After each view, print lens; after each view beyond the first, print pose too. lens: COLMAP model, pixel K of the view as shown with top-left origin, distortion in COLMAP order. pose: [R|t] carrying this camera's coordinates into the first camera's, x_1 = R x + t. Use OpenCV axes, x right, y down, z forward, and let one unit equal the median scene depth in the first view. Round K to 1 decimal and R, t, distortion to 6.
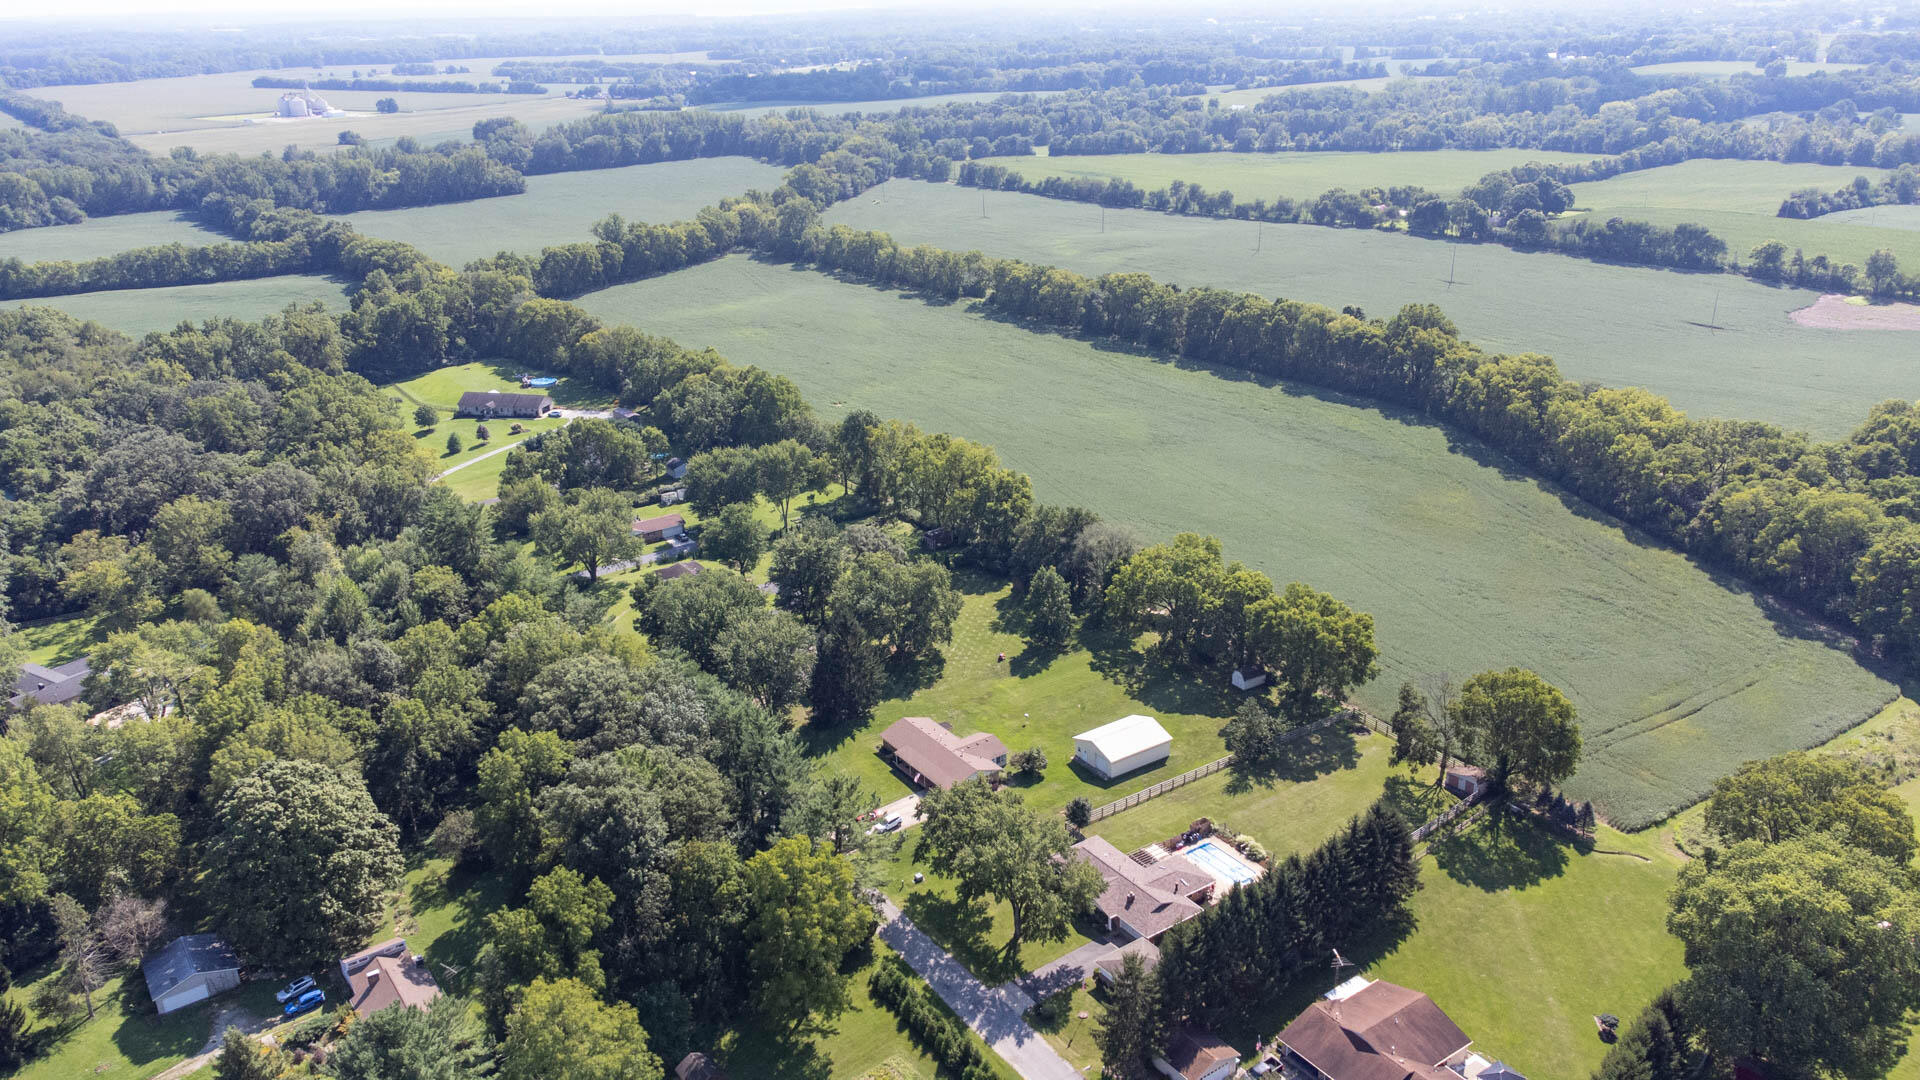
lens RADIAL K [[1419.5, 0, 953.5], [0, 1419.5, 550.2], [0, 0, 1]] dist [0.047110, 0.010276]
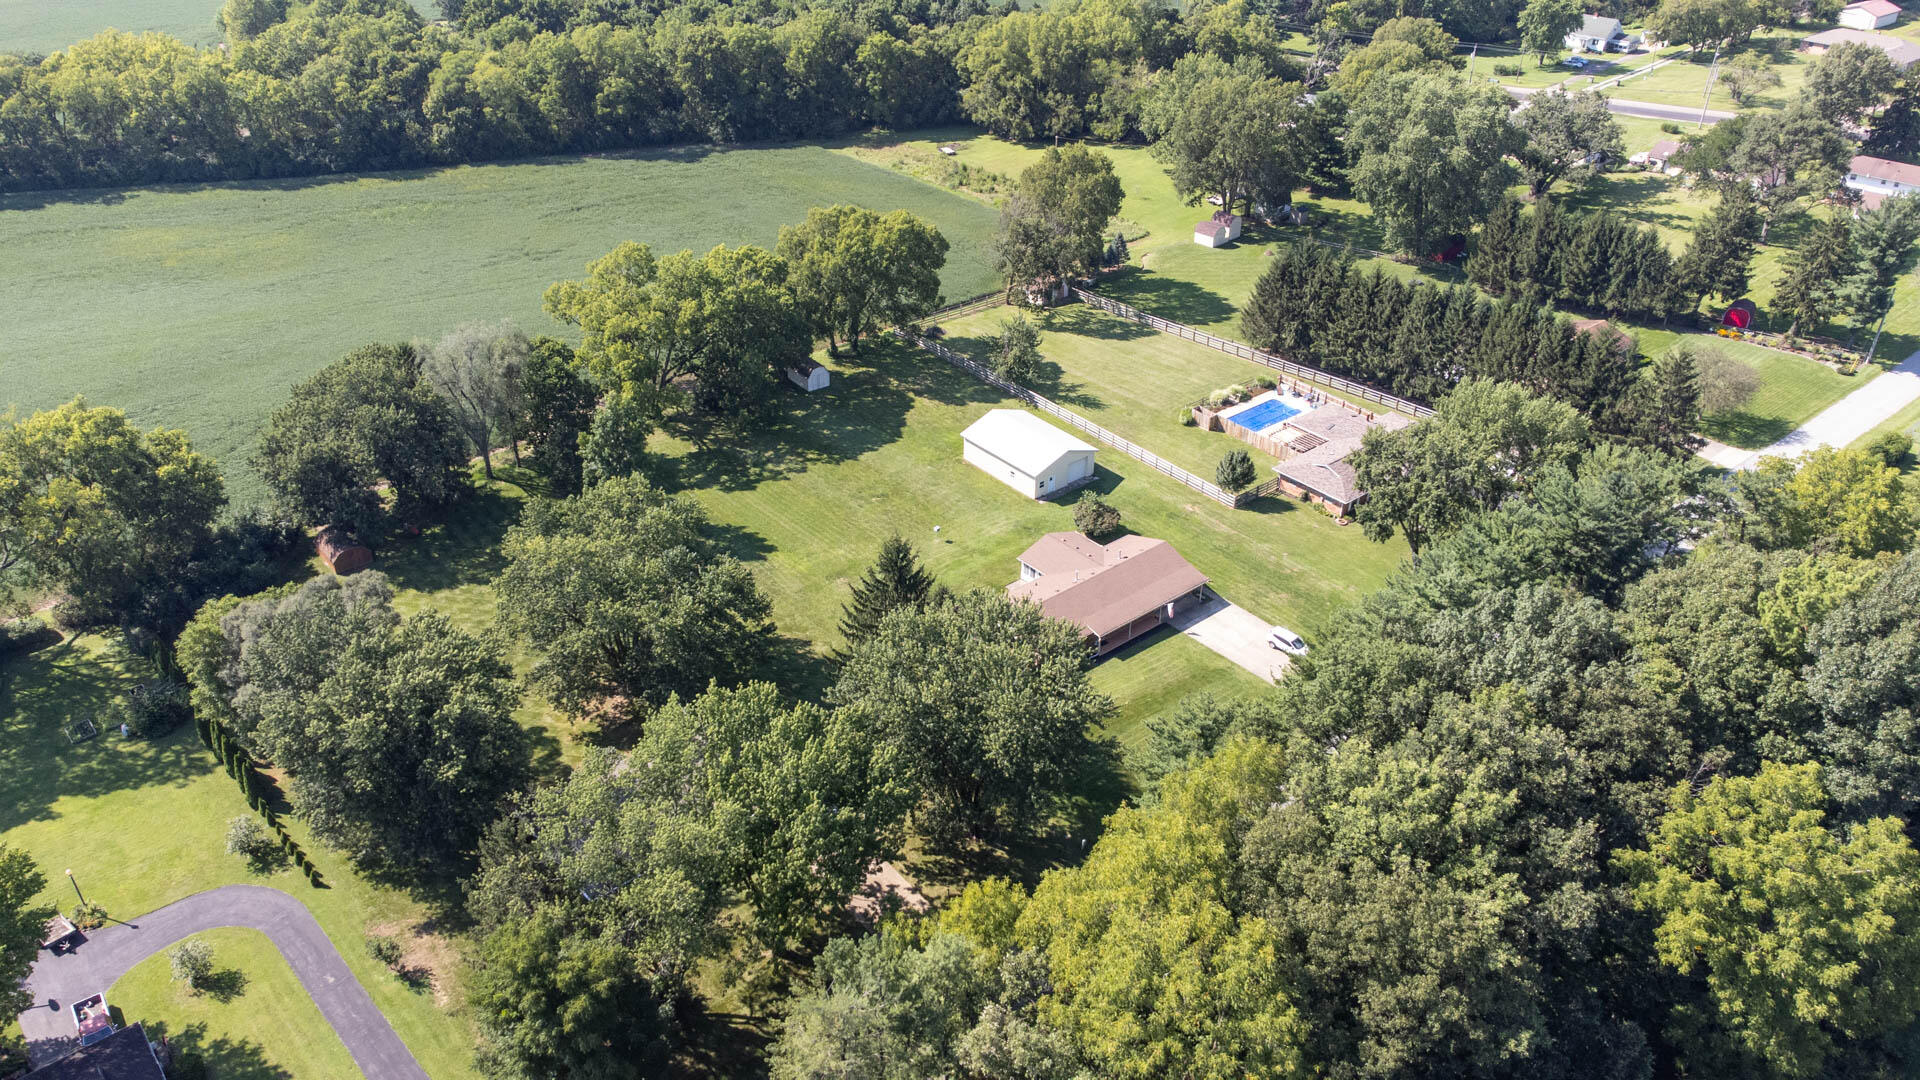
lens RADIAL K [[1420.5, 0, 955.5], [0, 1420.5, 541.7], [0, 0, 1]] dist [0.043258, 0.005741]
pose [[-0.100459, -0.502788, 0.858553, -0.439760], [0.362146, 0.785247, 0.502233, -0.170394], [-0.926692, 0.361375, 0.103198, 0.849862]]
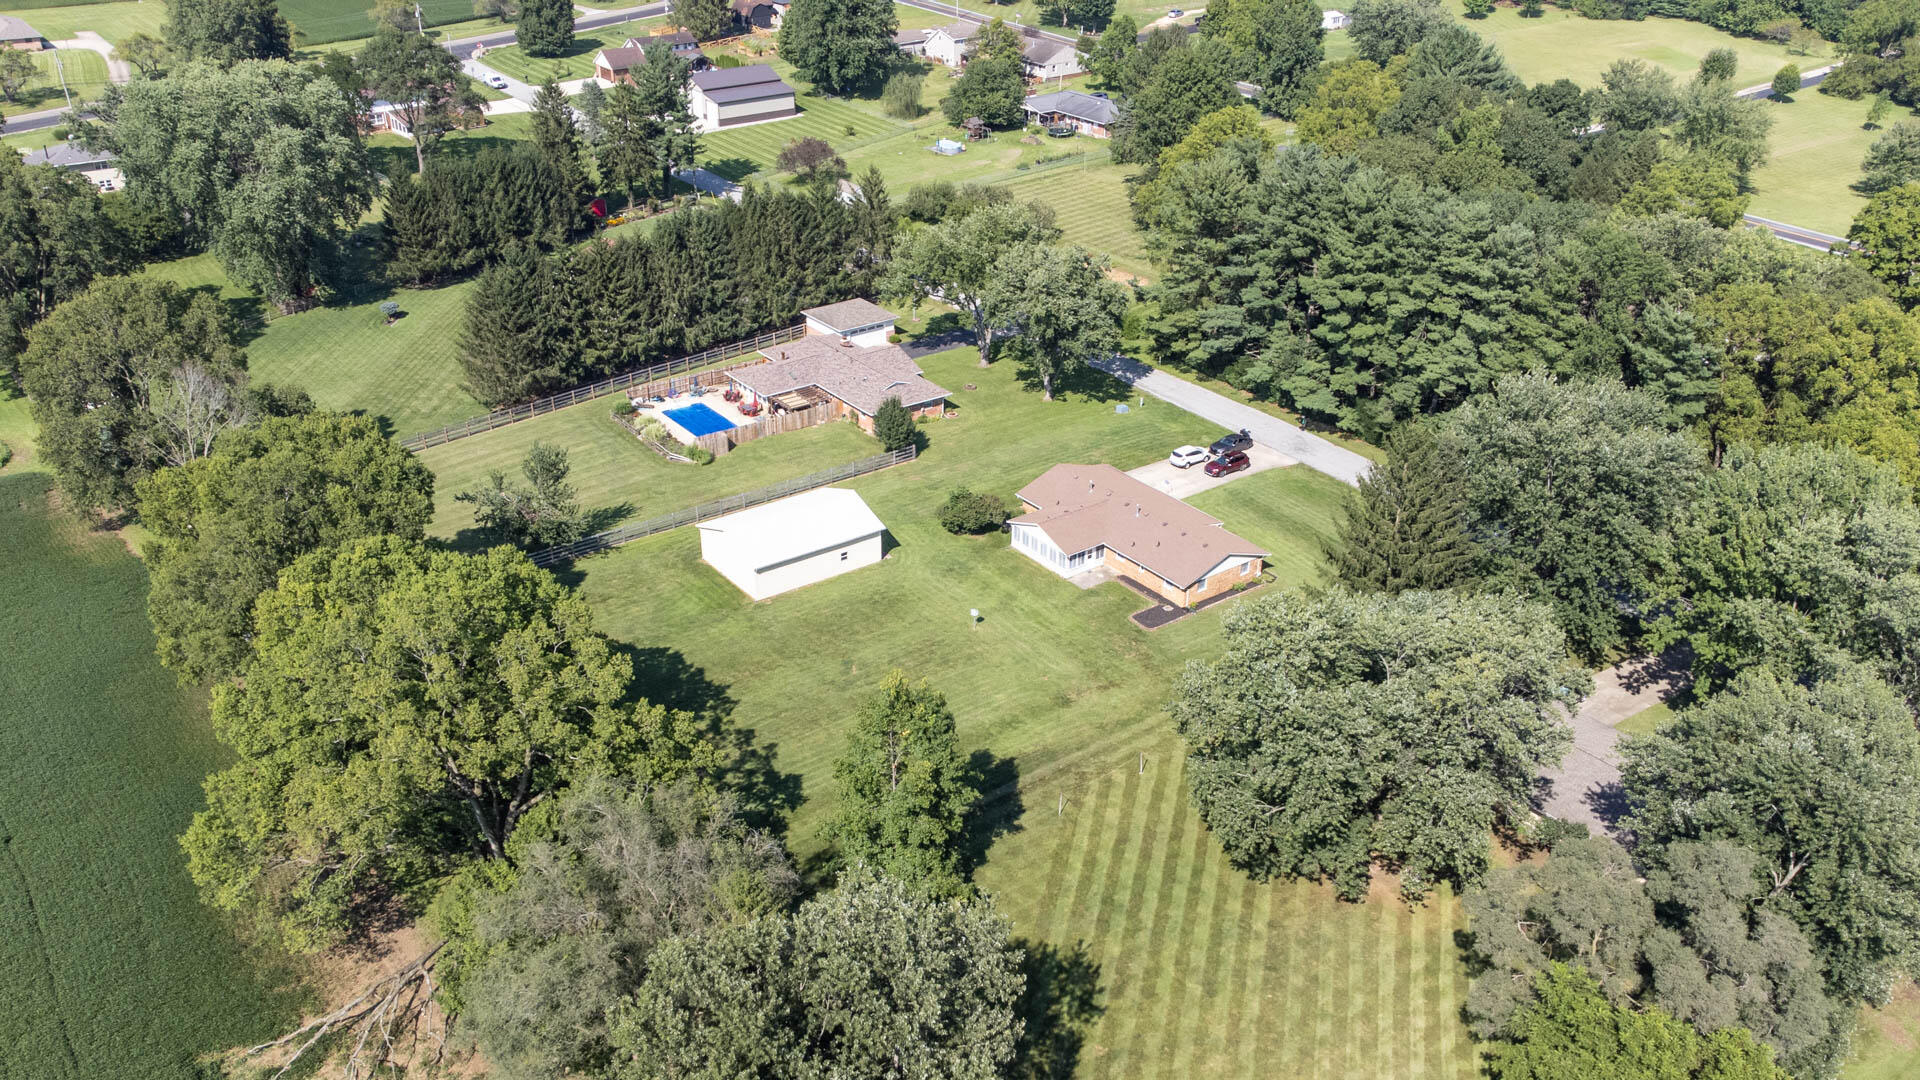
lens RADIAL K [[1645.8, 0, 947.0], [0, 1645.8, 610.7], [0, 0, 1]] dist [0.049484, 0.000744]
pose [[-0.999076, 0.040281, -0.014965, 0.062362], [0.013607, 0.626895, 0.778985, -0.275361], [0.040760, 0.778062, -0.626864, 1.218383]]
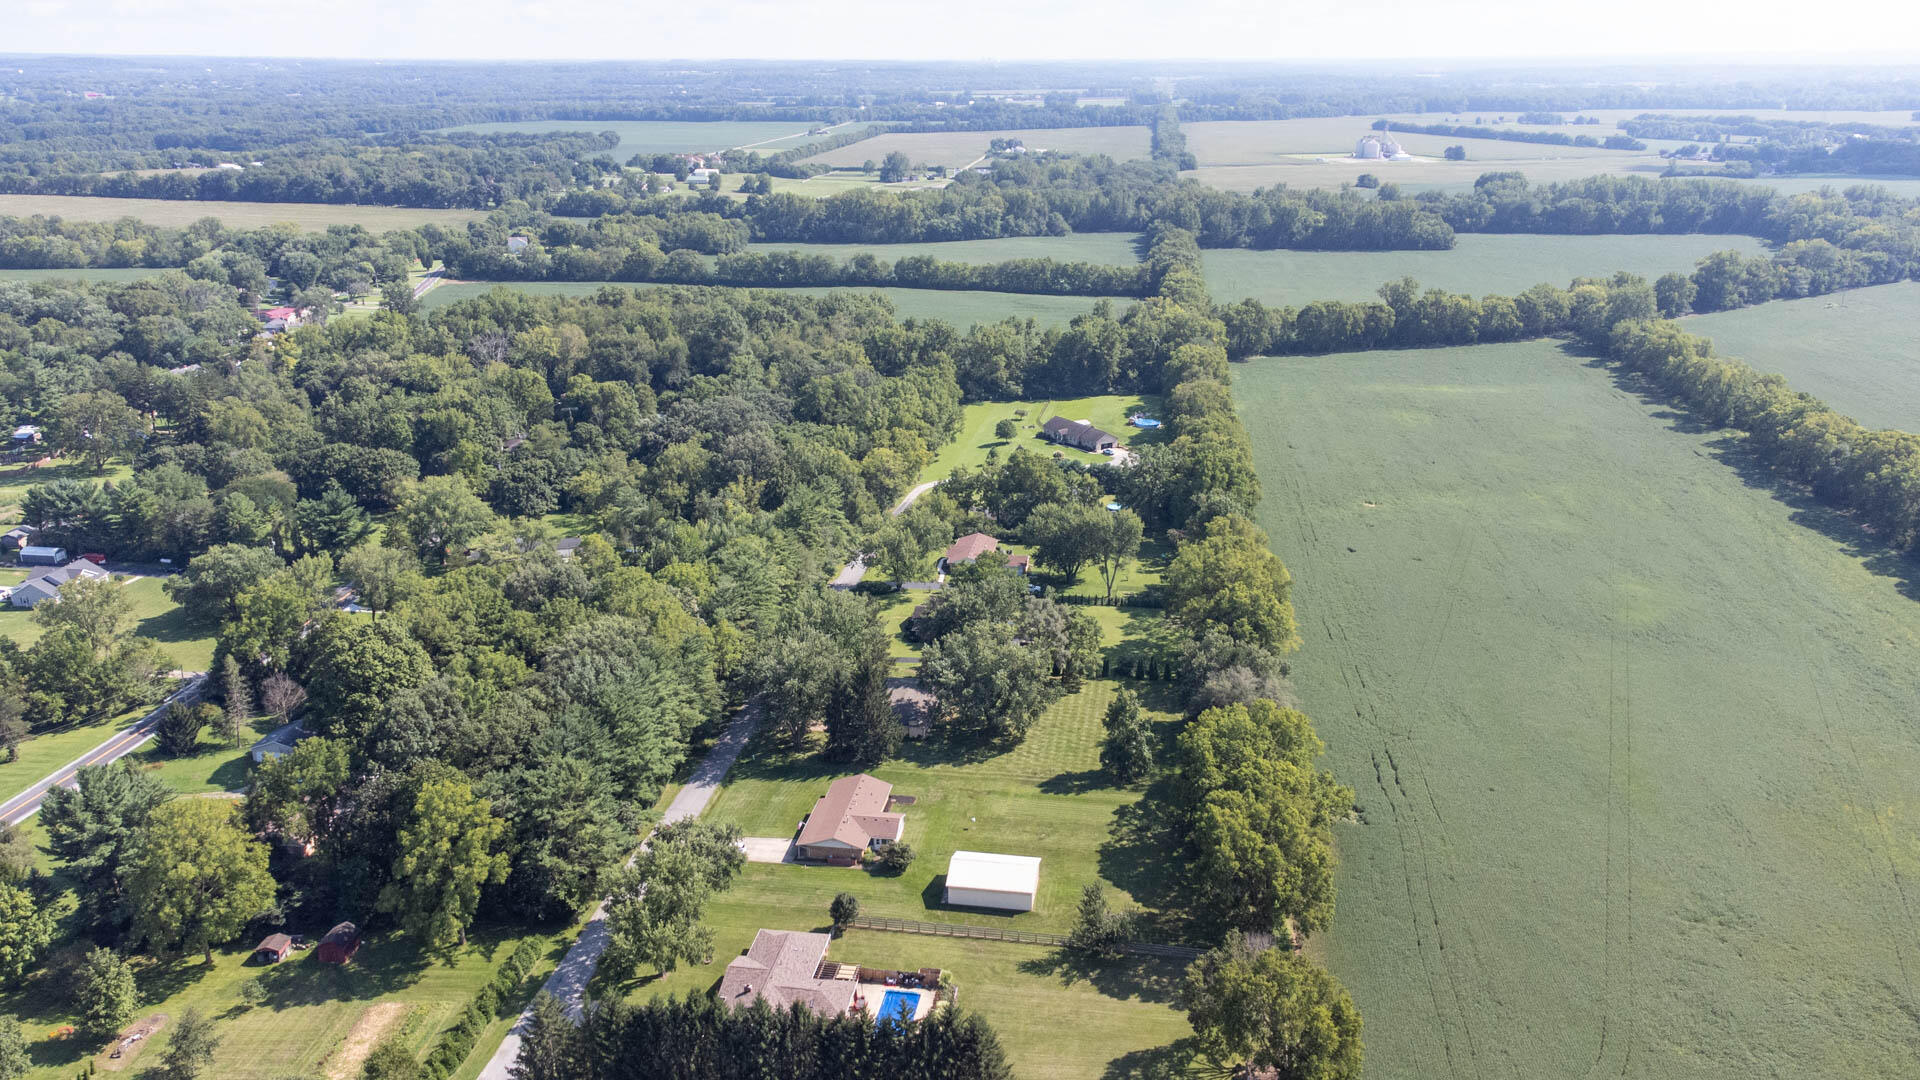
lens RADIAL K [[1510.9, 0, 959.7], [0, 1510.9, 538.2], [0, 0, 1]] dist [0.043724, 0.001744]
pose [[0.730788, 0.237327, -0.640019, 0.582924], [-0.270609, 0.961514, 0.047553, -0.097982], [0.626673, 0.138444, 0.766886, 0.186626]]
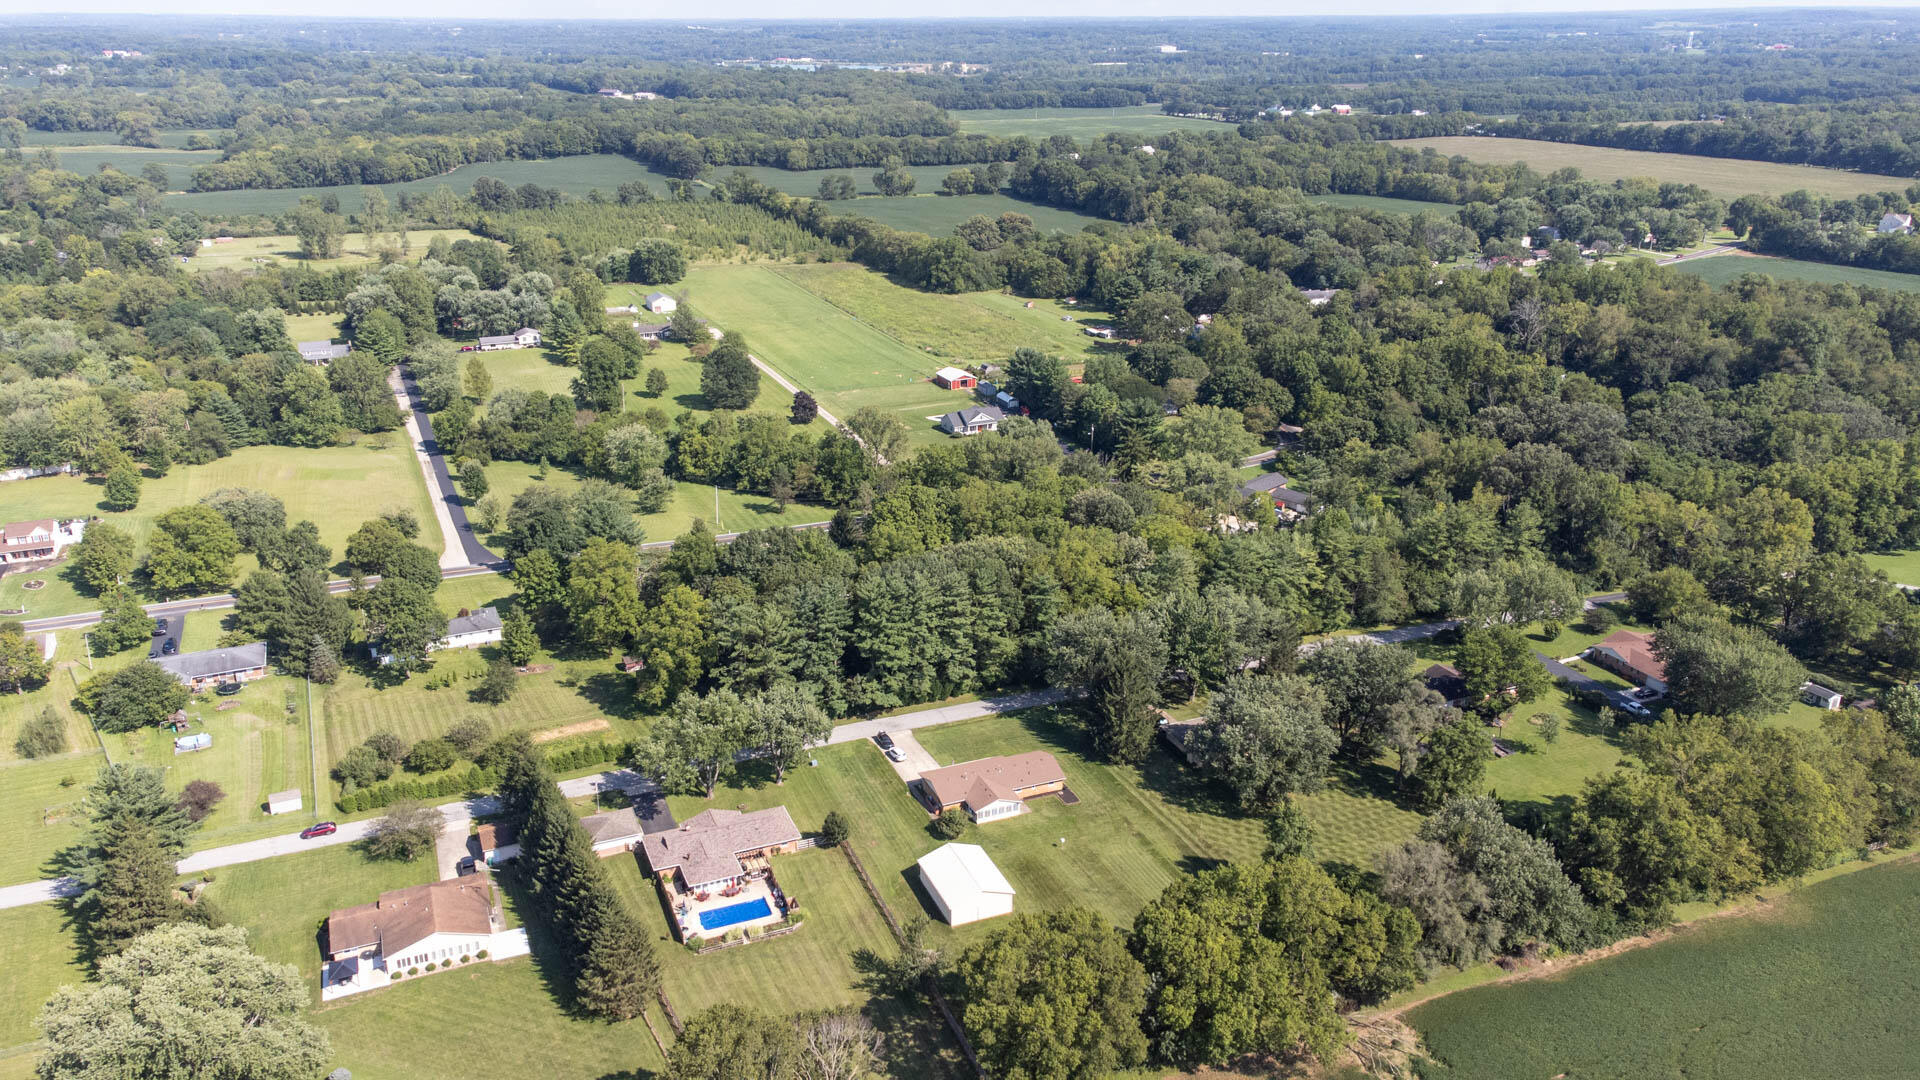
lens RADIAL K [[1436.5, 0, 951.4], [0, 1436.5, 544.6], [0, 0, 1]] dist [0.041105, 0.007275]
pose [[-0.208956, 0.369664, -0.905365, 0.735168], [-0.349656, 0.836360, 0.422189, -0.355263], [0.913279, 0.404785, -0.045507, 0.824398]]
